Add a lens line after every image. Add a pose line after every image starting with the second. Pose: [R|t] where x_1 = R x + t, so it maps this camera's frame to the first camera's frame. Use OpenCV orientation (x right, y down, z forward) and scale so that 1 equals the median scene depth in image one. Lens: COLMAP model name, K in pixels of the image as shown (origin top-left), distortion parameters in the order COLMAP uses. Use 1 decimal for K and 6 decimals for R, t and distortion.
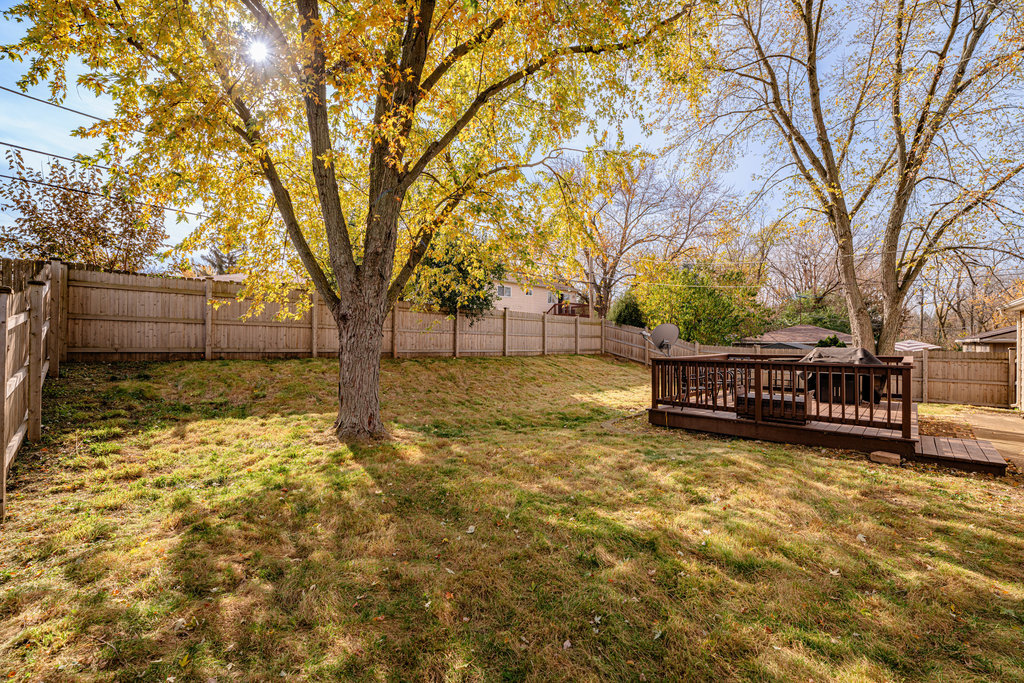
lens RADIAL K [[417.5, 0, 514.7], [0, 417.5, 343.7], [0, 0, 1]] dist [-0.002969, -0.000232]
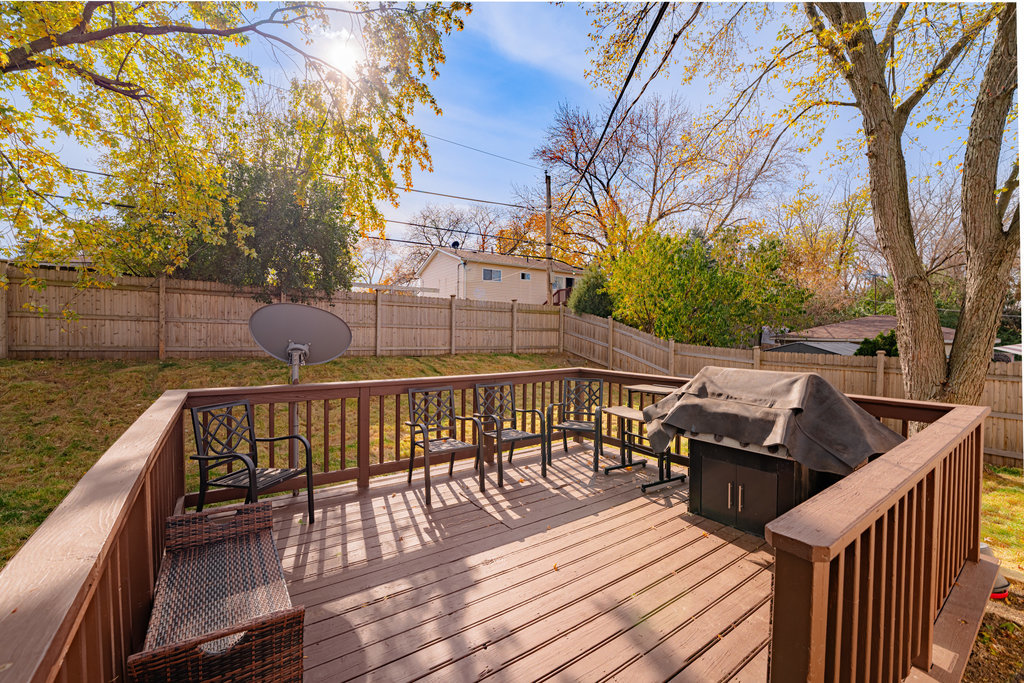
lens RADIAL K [[417.5, 0, 510.8], [0, 417.5, 337.3], [0, 0, 1]] dist [-0.002969, -0.000232]
pose [[0.983534, 0.010321, -0.180431, 0.340471], [-0.009098, 0.999930, 0.007605, -0.011036], [0.180496, -0.005838, 0.983558, 0.323865]]
